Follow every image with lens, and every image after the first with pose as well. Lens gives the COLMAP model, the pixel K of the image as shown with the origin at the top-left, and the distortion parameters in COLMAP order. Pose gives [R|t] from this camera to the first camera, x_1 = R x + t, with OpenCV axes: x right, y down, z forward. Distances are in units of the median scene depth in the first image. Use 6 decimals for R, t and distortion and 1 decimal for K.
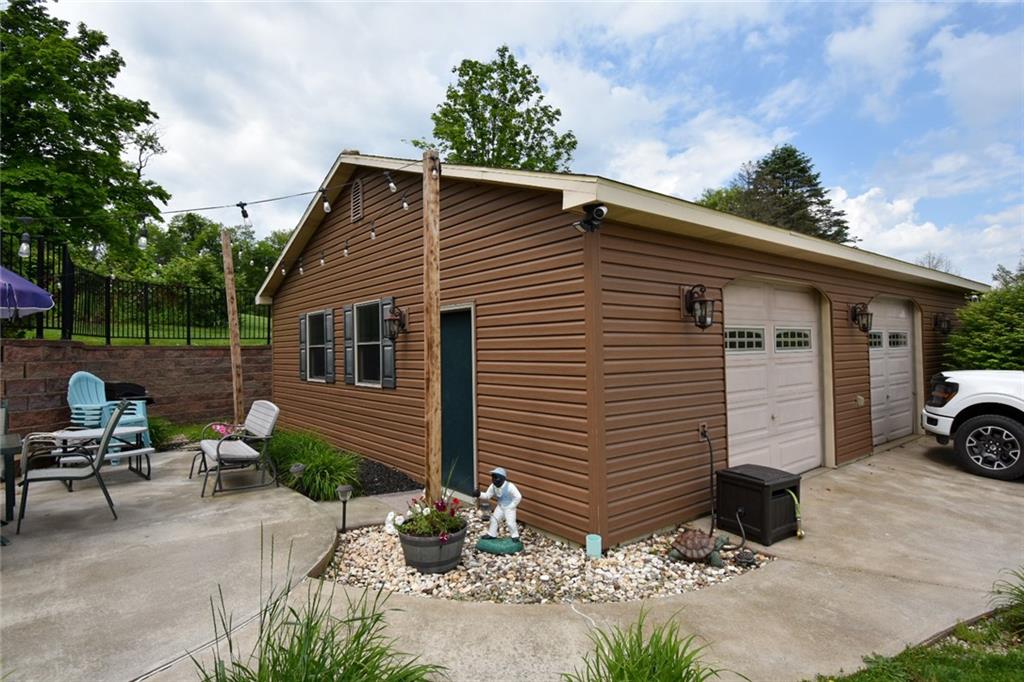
lens RADIAL K [[546.6, 0, 512.0], [0, 546.6, 341.0], [0, 0, 1]] dist [-0.000012, -0.000069]
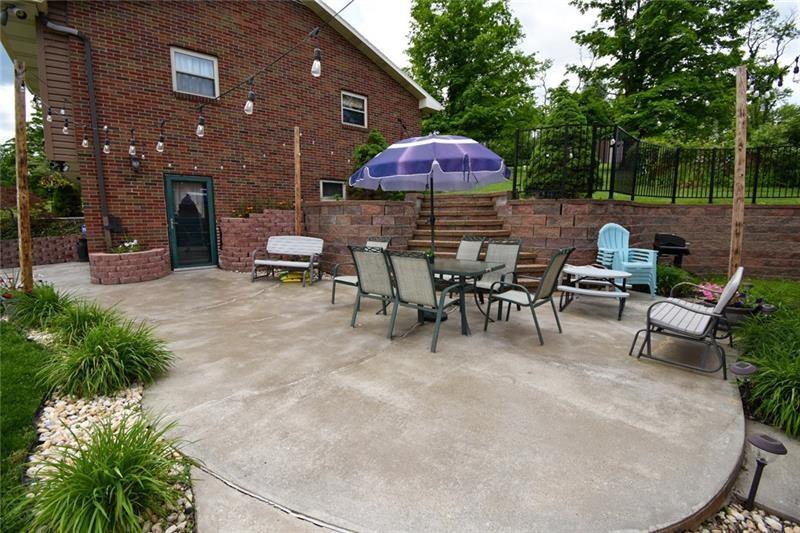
lens RADIAL K [[347.9, 0, 400.0], [0, 347.9, 266.5], [0, 0, 1]] dist [0.001122, -0.015303]
pose [[0.134988, 0.159326, -0.977954, -0.019082], [0.014906, 0.986549, 0.162784, 0.010573], [0.990735, -0.036551, 0.130797, 0.267764]]
